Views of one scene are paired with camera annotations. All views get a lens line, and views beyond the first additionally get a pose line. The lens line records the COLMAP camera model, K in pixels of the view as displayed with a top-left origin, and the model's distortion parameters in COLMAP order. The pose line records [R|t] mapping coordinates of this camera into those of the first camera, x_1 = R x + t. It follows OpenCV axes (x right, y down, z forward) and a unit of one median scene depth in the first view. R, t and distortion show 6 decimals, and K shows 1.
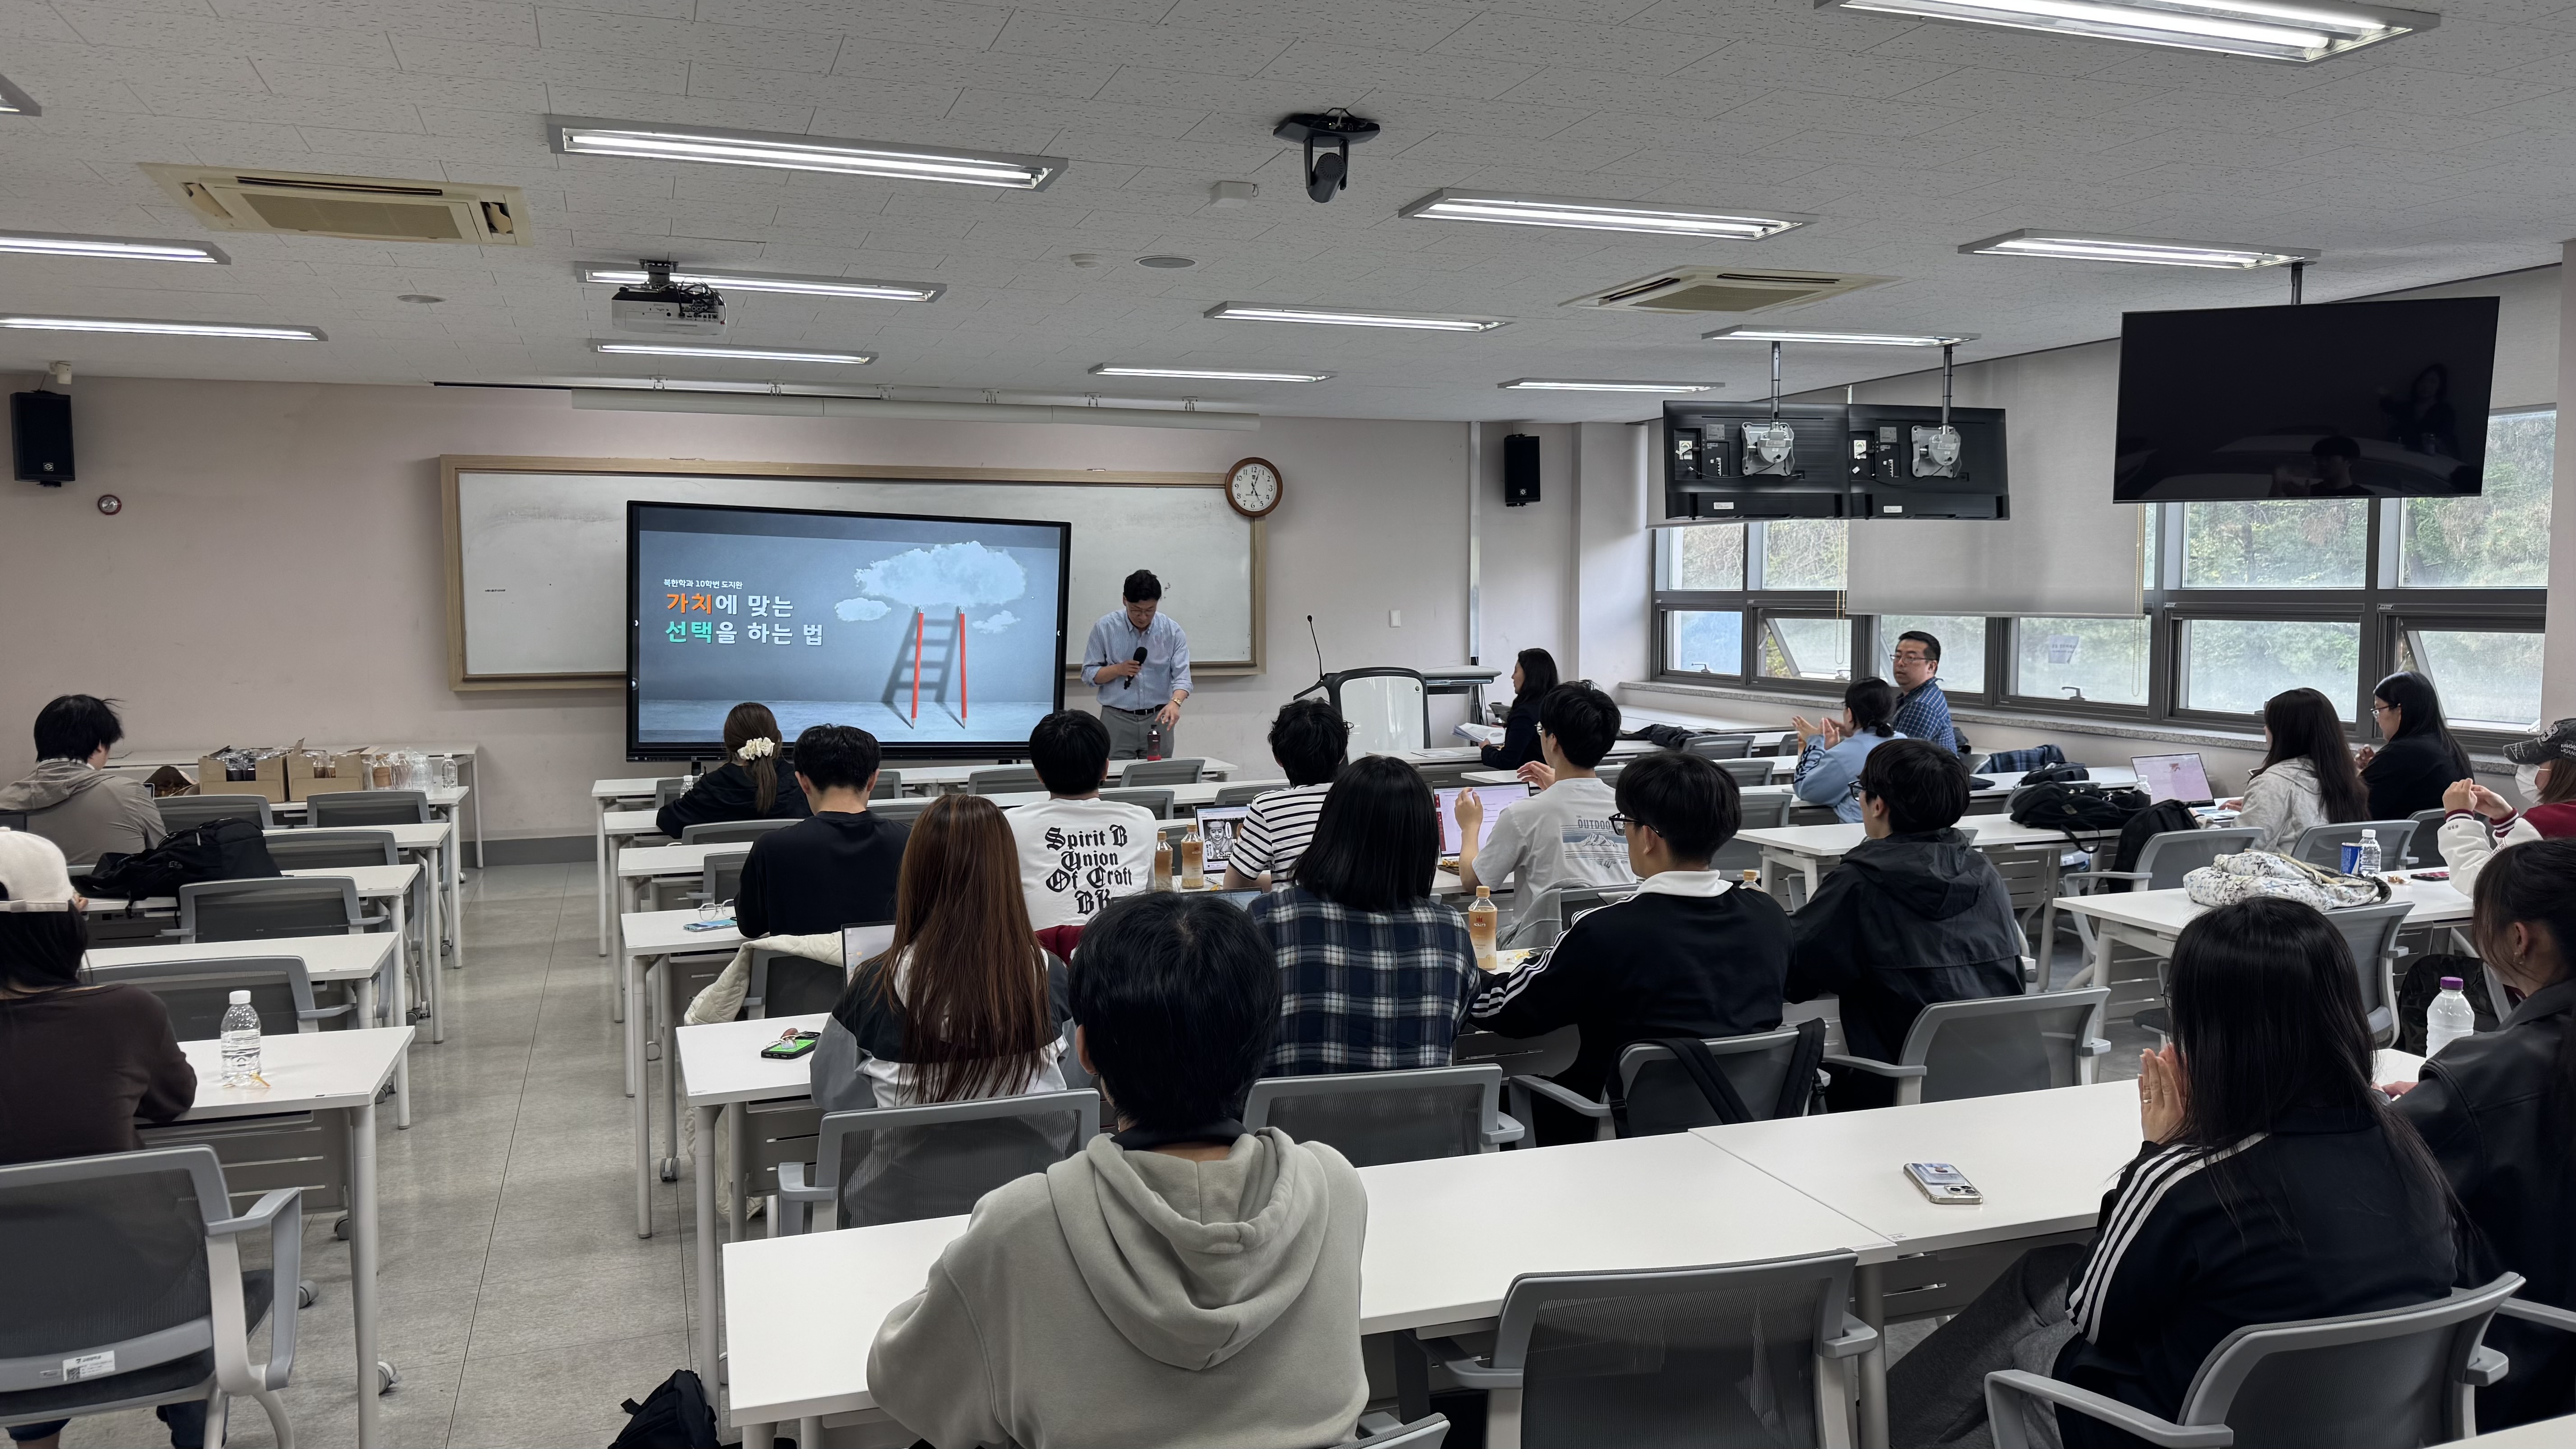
lens RADIAL K [[1793.2, 0, 1323.1], [0, 1793.2, 743.7], [0, 0, 1]] dist [0.050806, -0.008603]
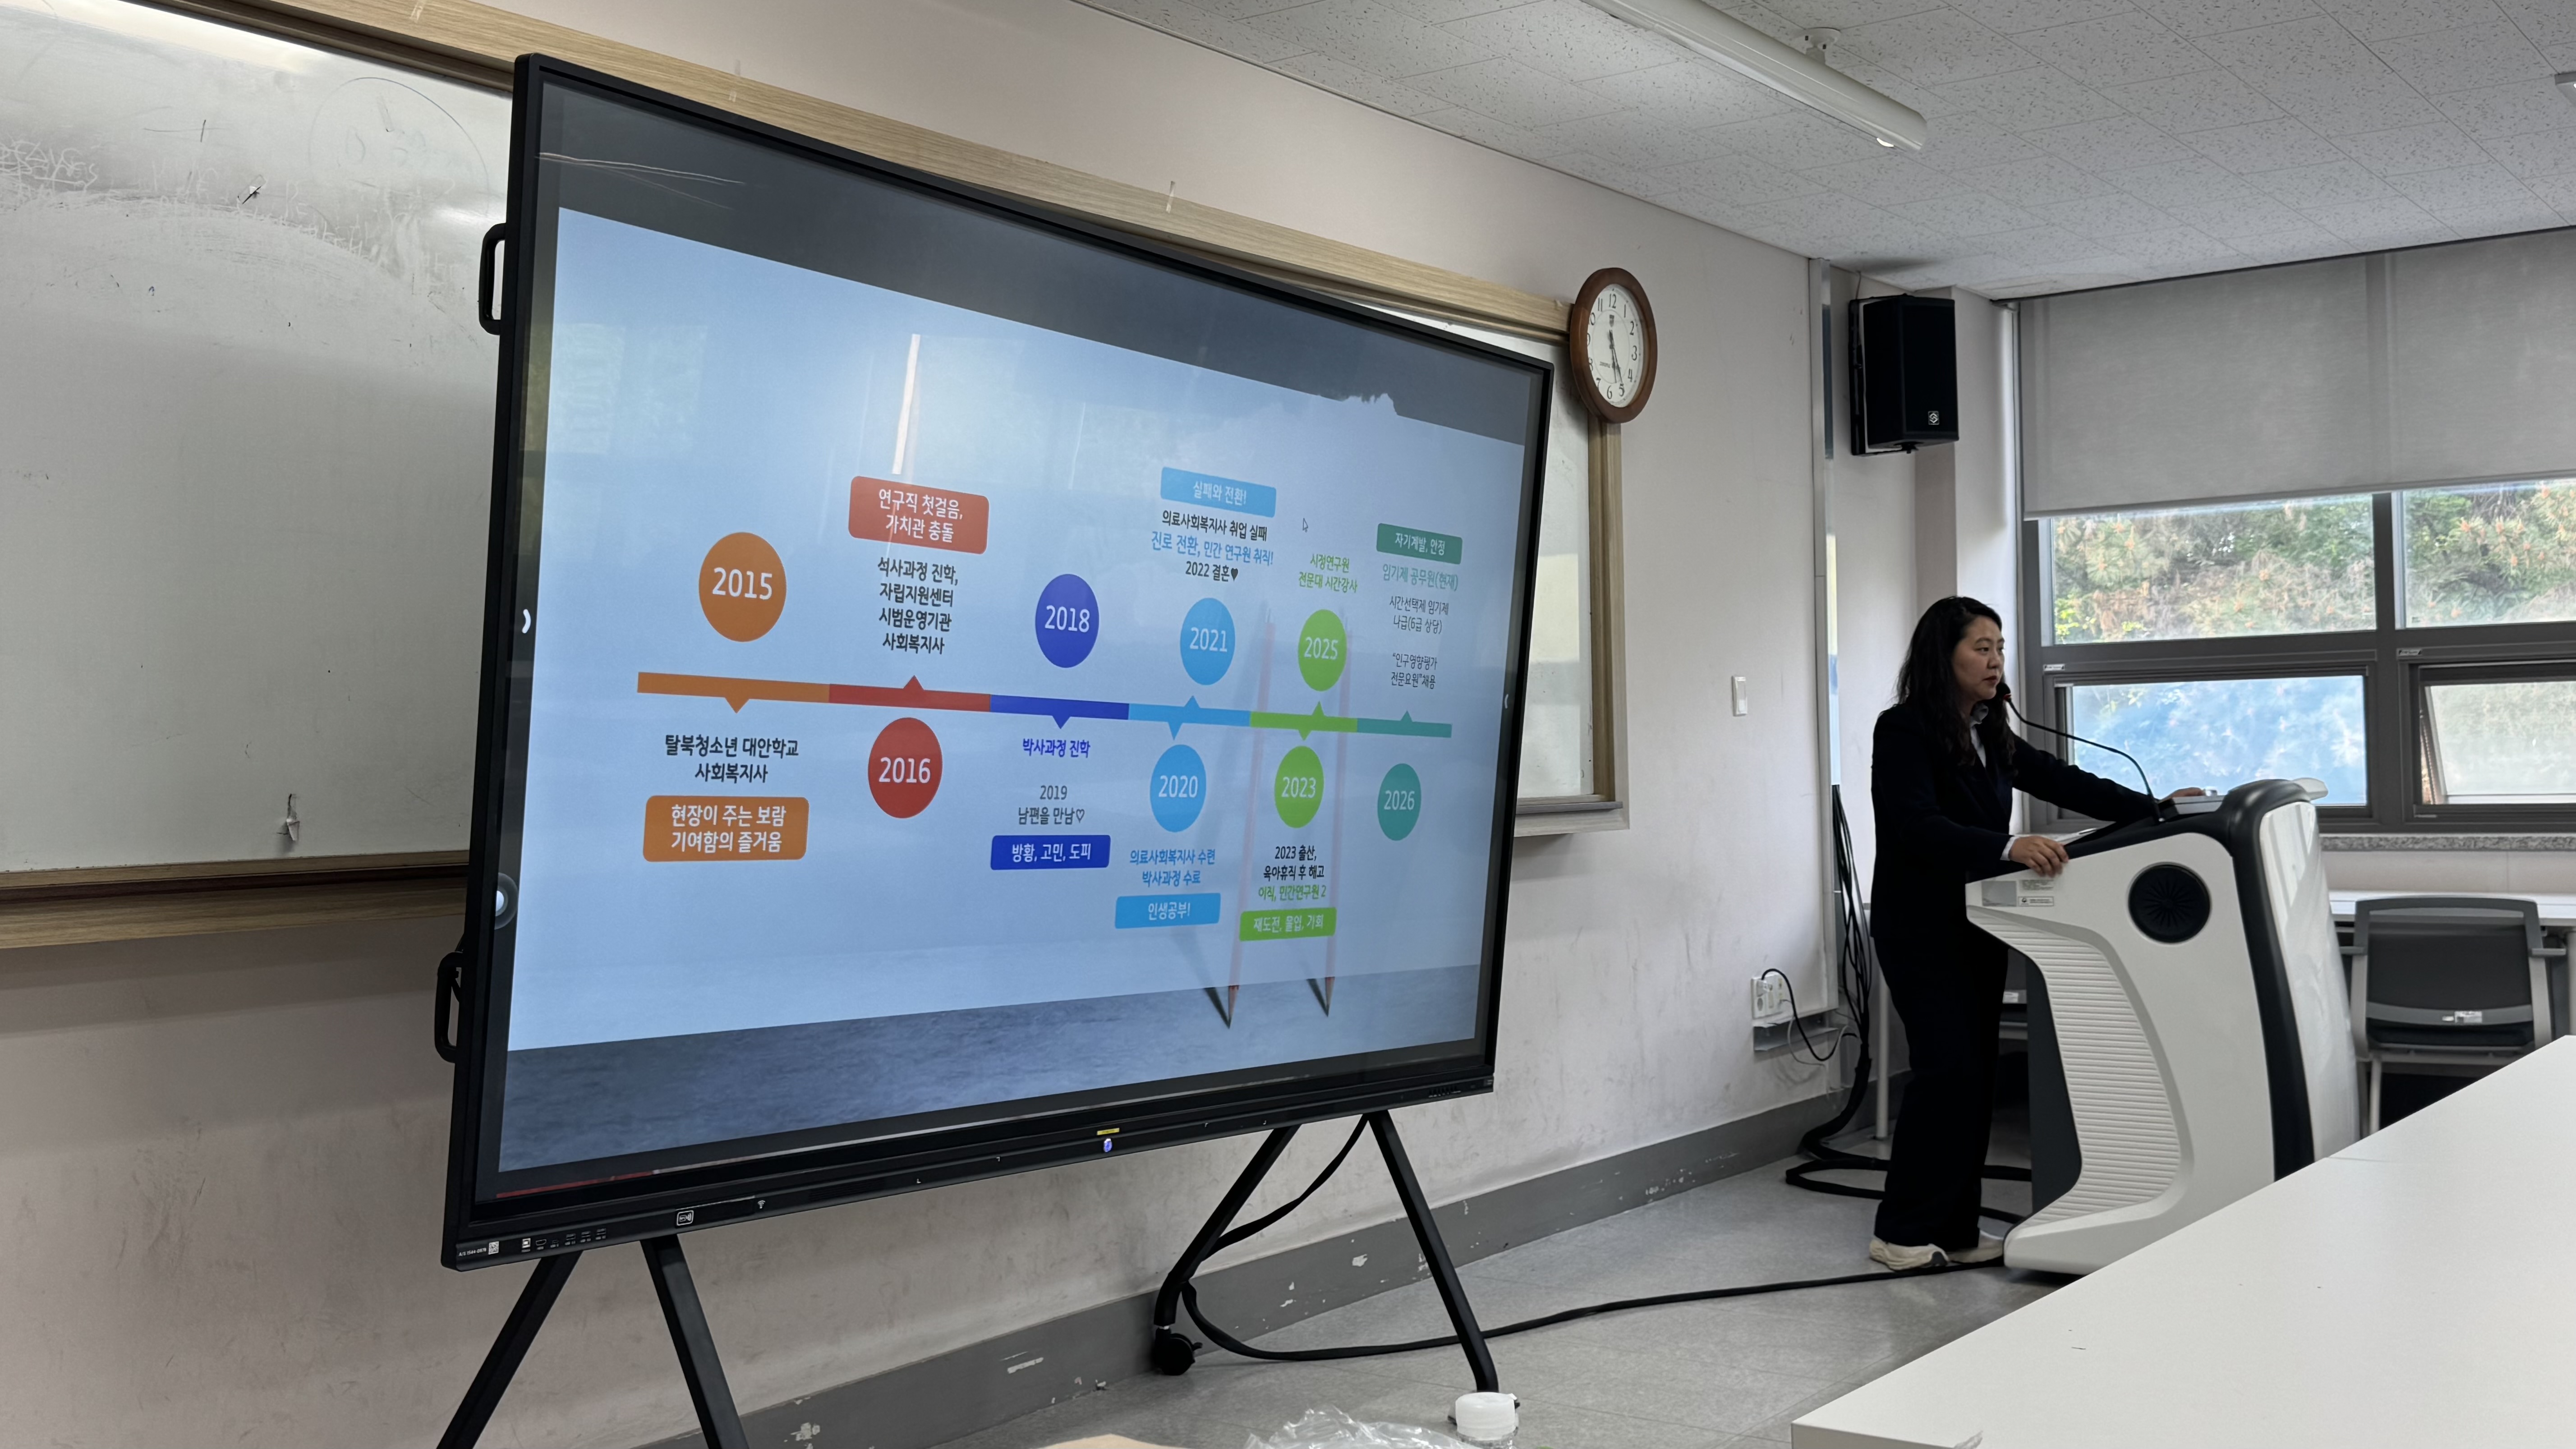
lens RADIAL K [[2631.7, 0, 1308.6], [0, 2631.7, 711.7], [0, 0, 1]] dist [0.111907, 0.000000]
pose [[0.824753, -0.001526, 0.565491, -0.547247], [0.069043, 0.992787, -0.098018, -0.017026], [-0.561262, 0.119884, 0.818910, 0.759078]]
